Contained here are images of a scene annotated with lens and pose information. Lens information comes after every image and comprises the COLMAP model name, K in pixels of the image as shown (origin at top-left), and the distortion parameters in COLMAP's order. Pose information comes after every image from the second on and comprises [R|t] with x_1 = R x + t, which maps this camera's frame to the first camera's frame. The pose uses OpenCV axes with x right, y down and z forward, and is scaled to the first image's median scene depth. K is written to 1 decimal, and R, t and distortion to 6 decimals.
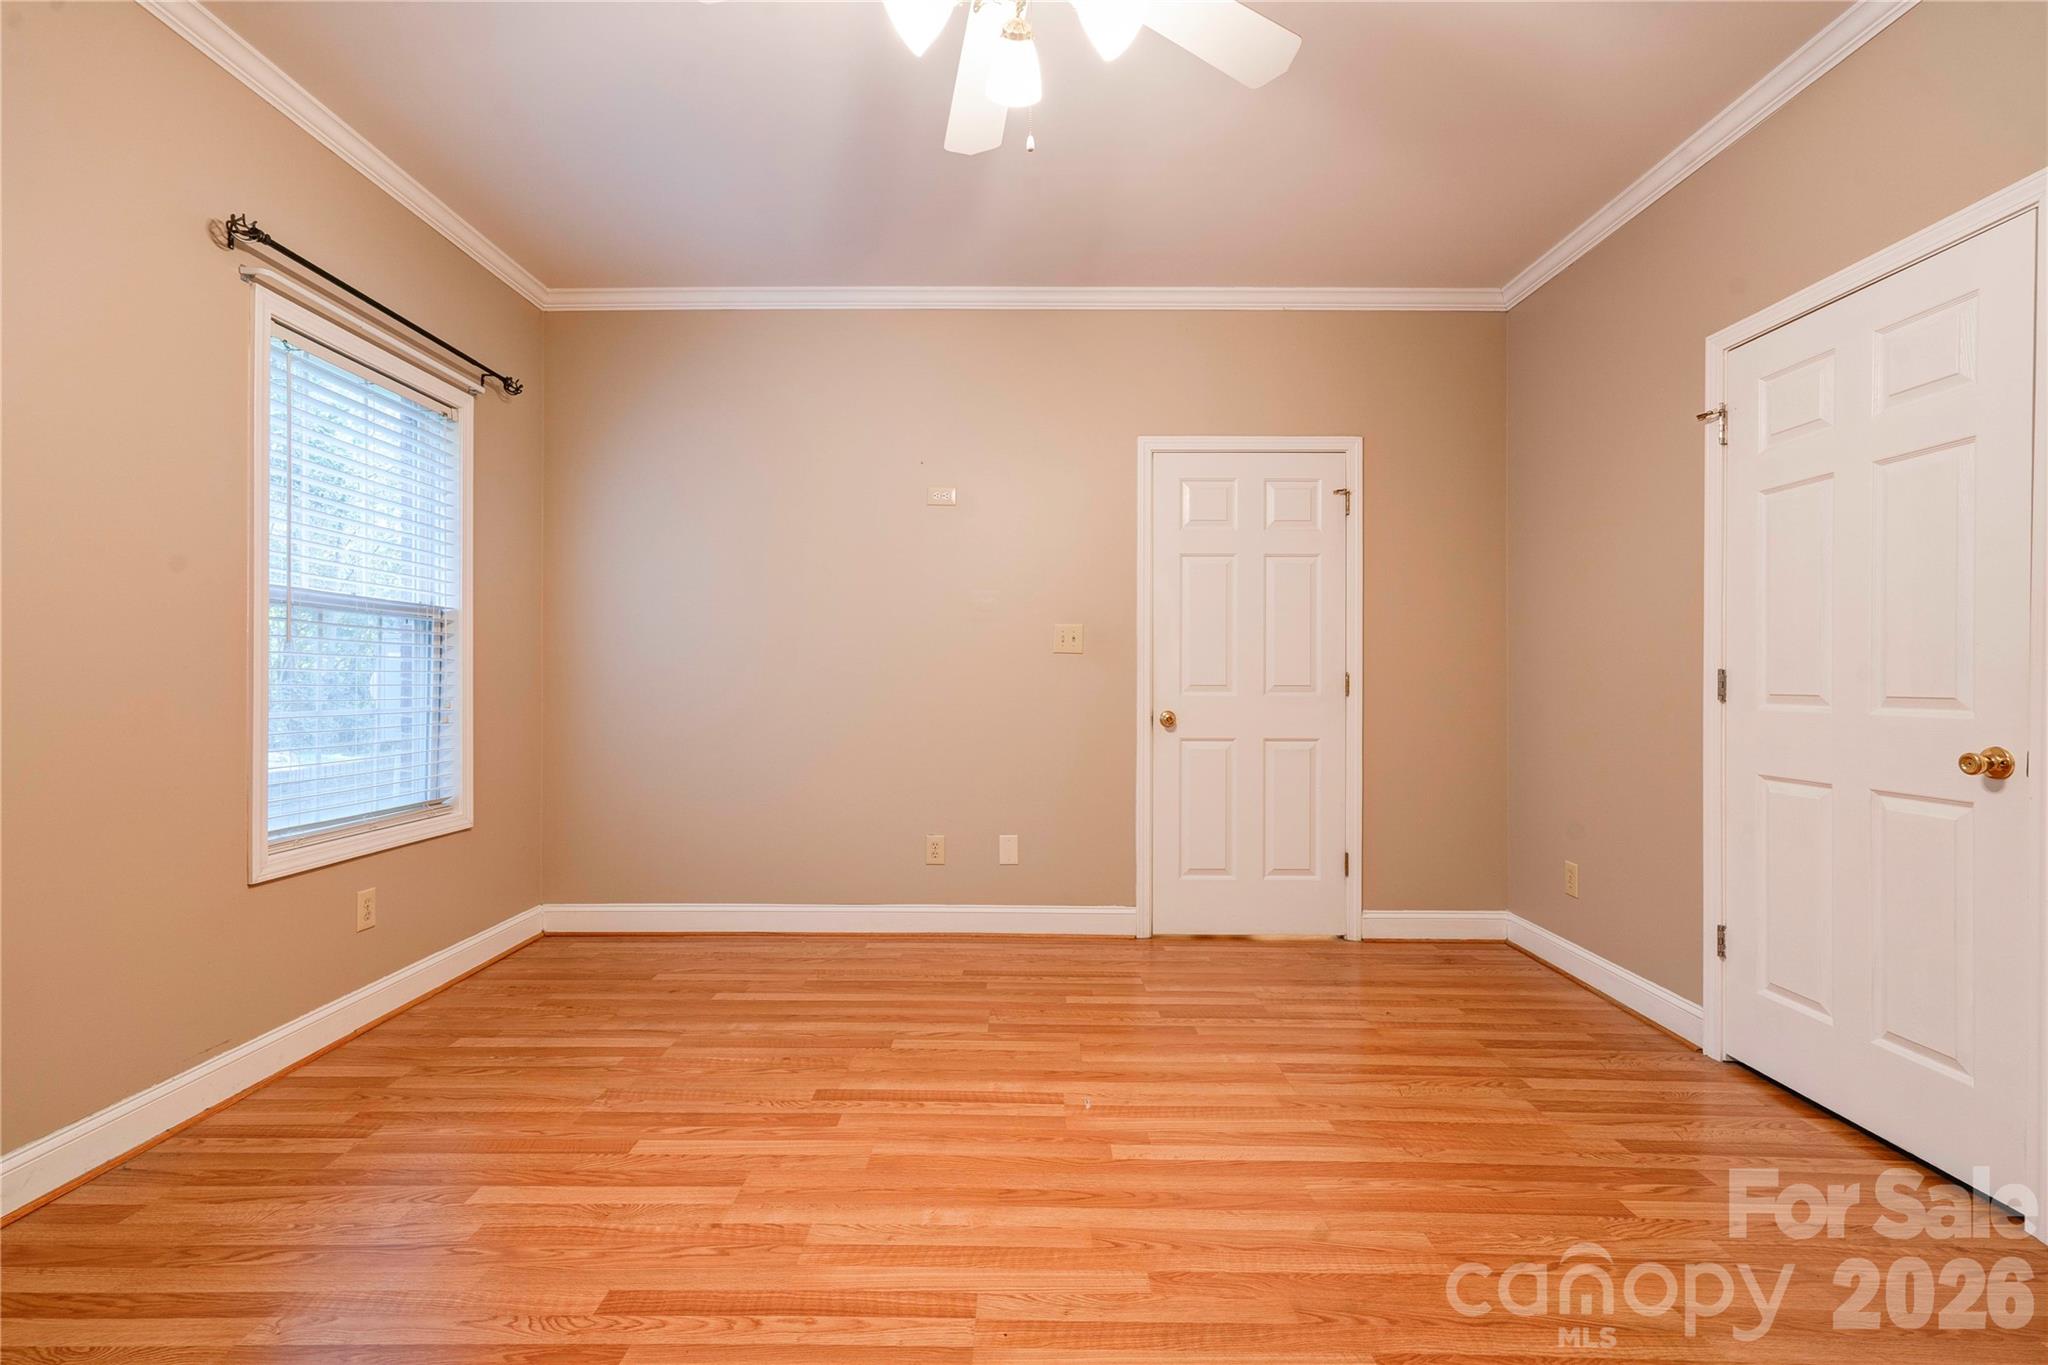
lens RADIAL K [[946.9, 0, 993.9], [0, 946.9, 677.6], [0, 0, 1]] dist [-0.001600, 0.016345]
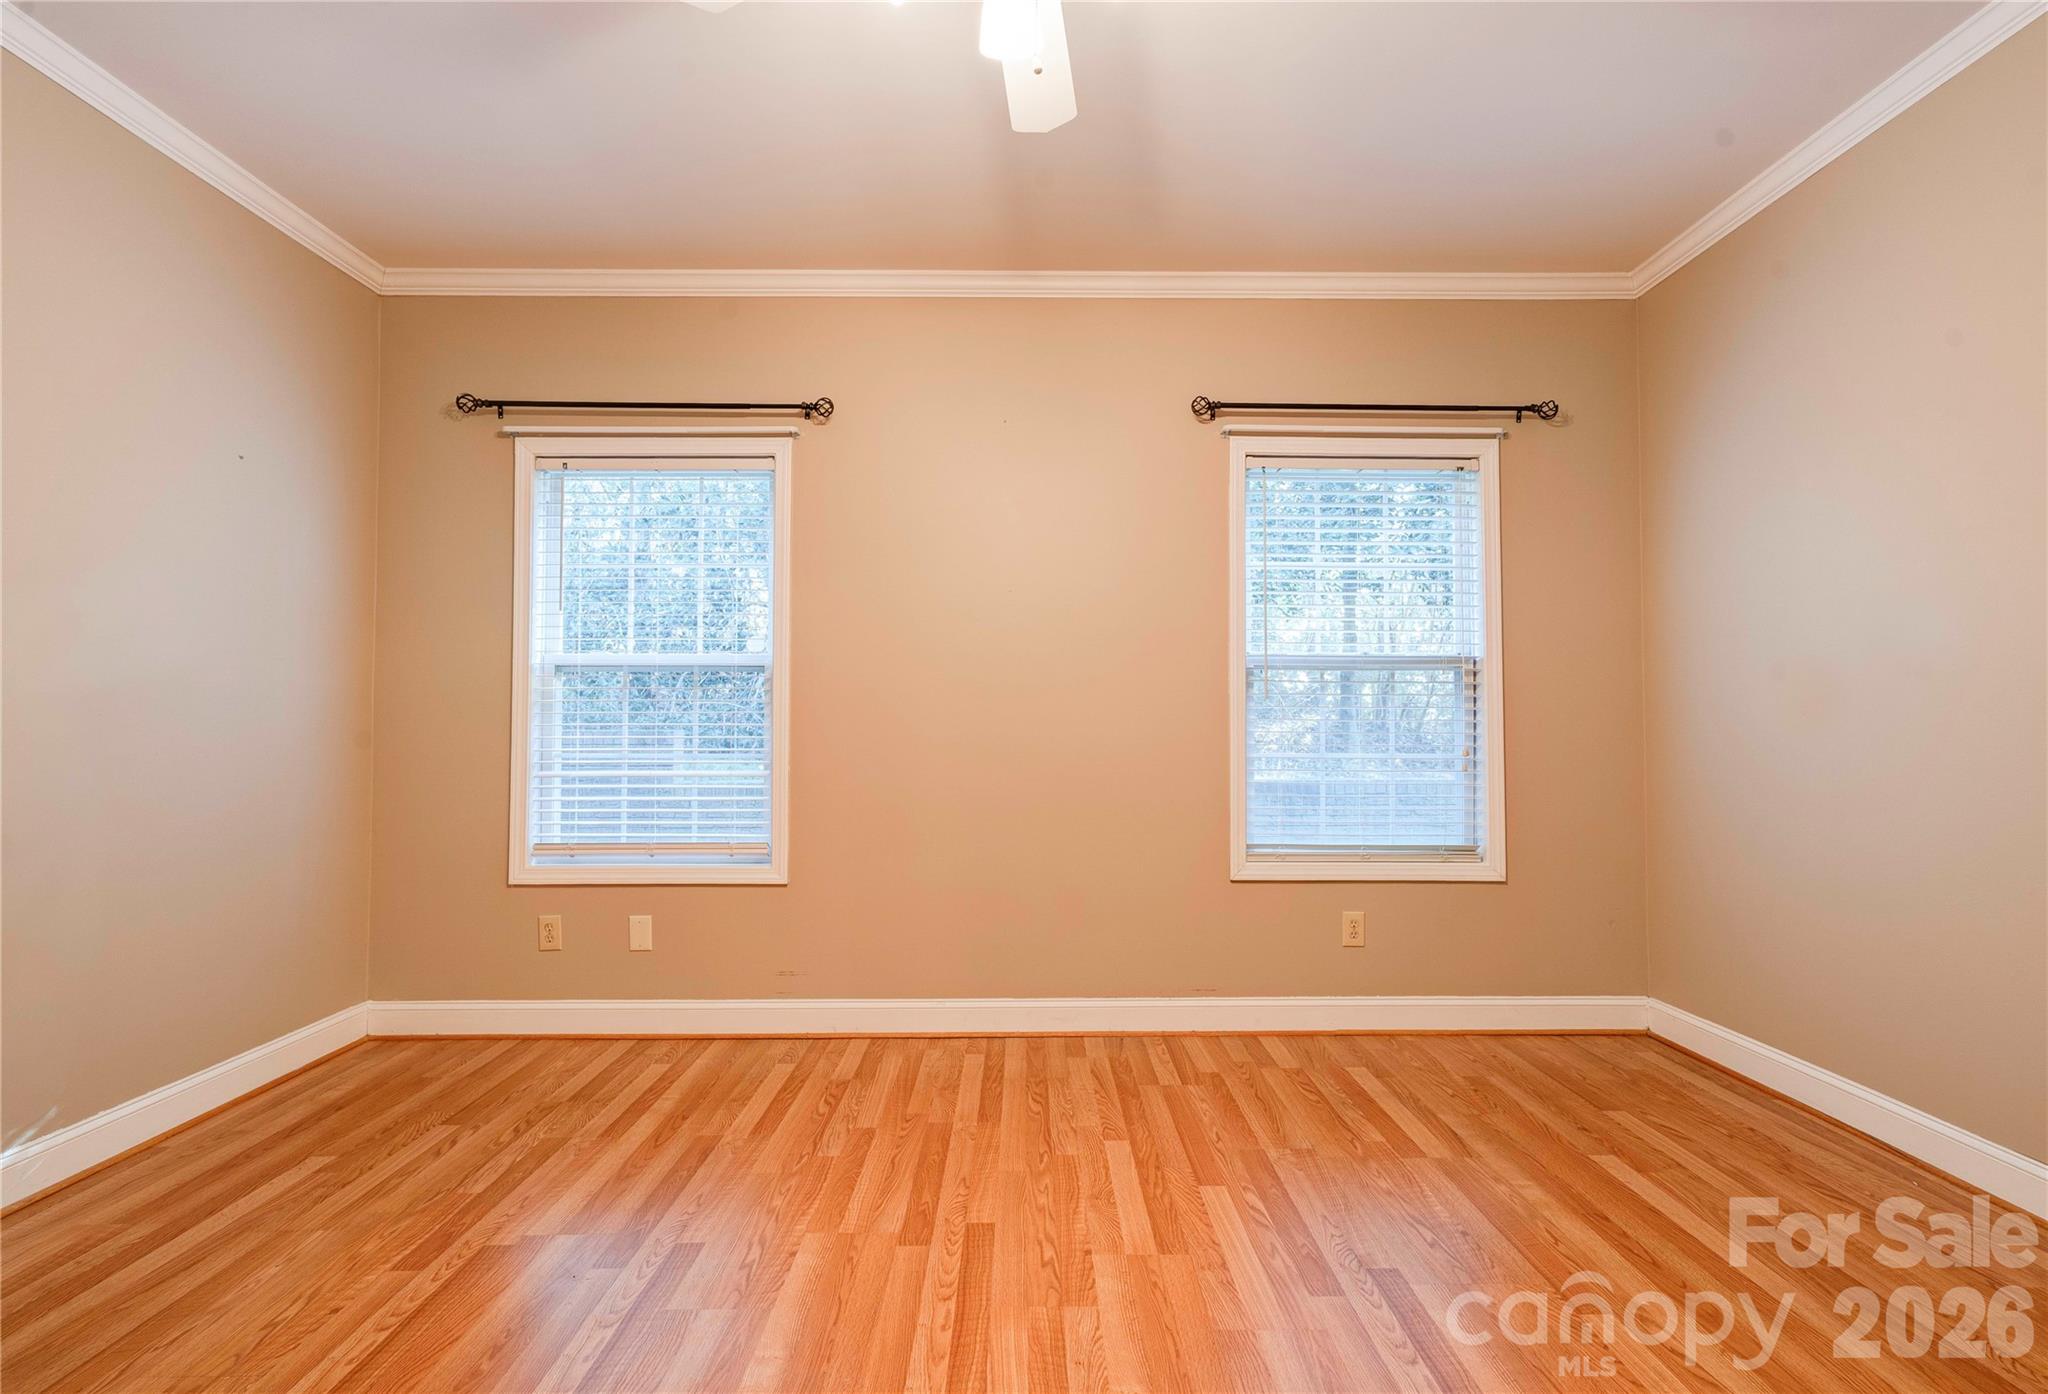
lens RADIAL K [[968.7, 0, 1029.8], [0, 968.7, 691.4], [0, 0, 1]] dist [-0.002823, 0.014589]
pose [[0.044028, -0.035610, -0.998395, 0.492862], [-0.000681, 0.999363, -0.035675, -0.000096], [0.999030, 0.002250, 0.043976, 0.555132]]
